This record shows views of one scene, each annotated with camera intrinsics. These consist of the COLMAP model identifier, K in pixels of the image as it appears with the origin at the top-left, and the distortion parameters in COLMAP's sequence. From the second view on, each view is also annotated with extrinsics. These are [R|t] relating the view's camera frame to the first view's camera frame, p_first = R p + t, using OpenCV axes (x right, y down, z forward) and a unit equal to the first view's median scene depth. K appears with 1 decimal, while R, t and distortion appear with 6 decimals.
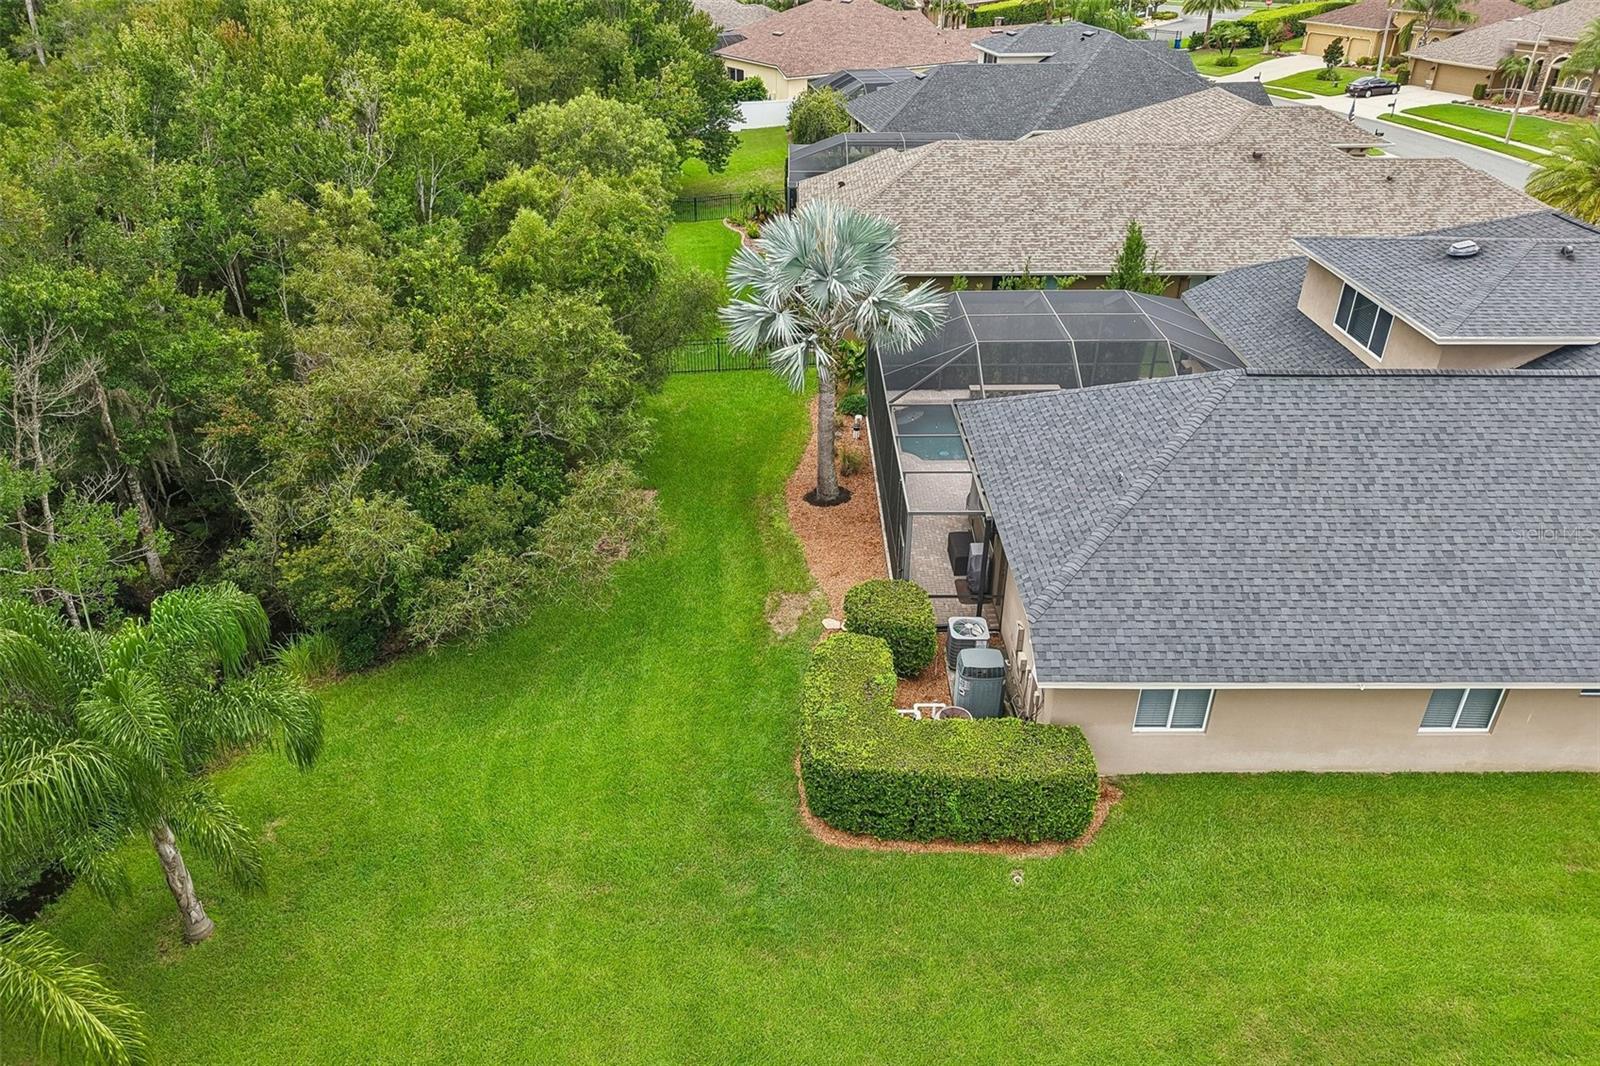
lens RADIAL K [[1111.7, 0, 803.5], [0, 1111.7, 478.9], [0, 0, 1]] dist [0.017067, -0.002355]
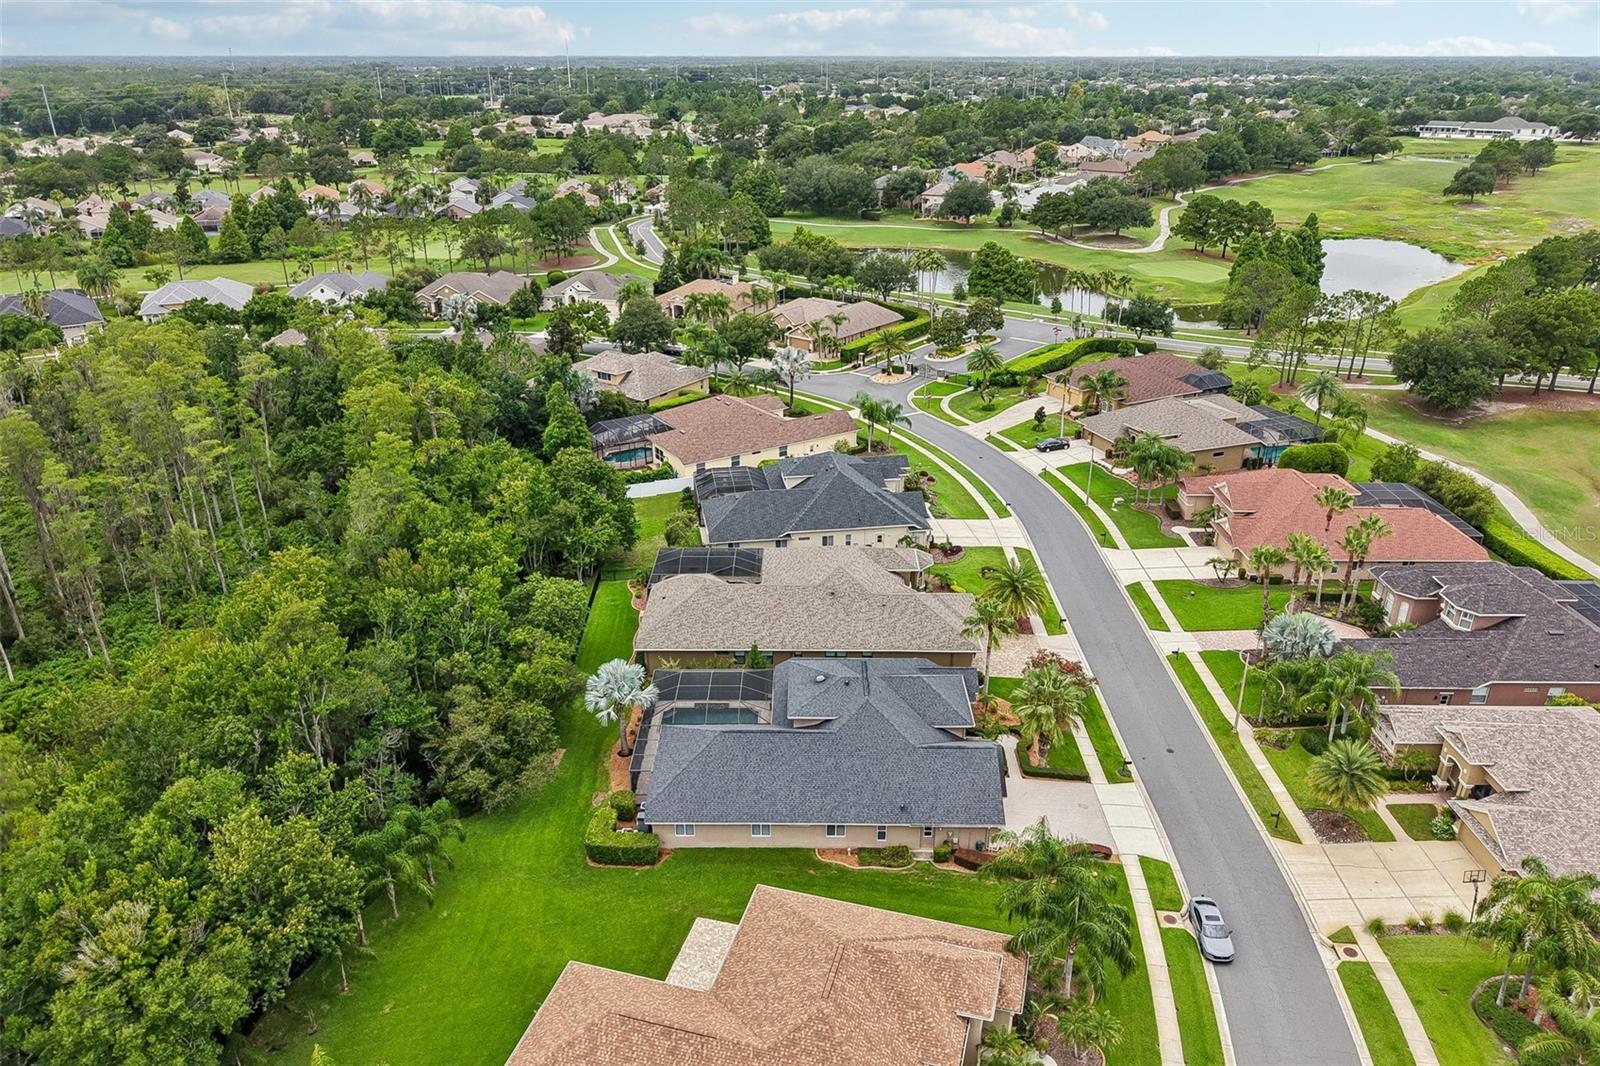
lens RADIAL K [[1111.7, 0, 803.5], [0, 1111.7, 478.9], [0, 0, 1]] dist [0.017067, -0.002355]
pose [[0.999814, -0.001345, -0.019237, 0.728682], [-0.000778, 0.993940, -0.109920, -0.505409], [0.019269, 0.109914, 0.993754, -2.590927]]
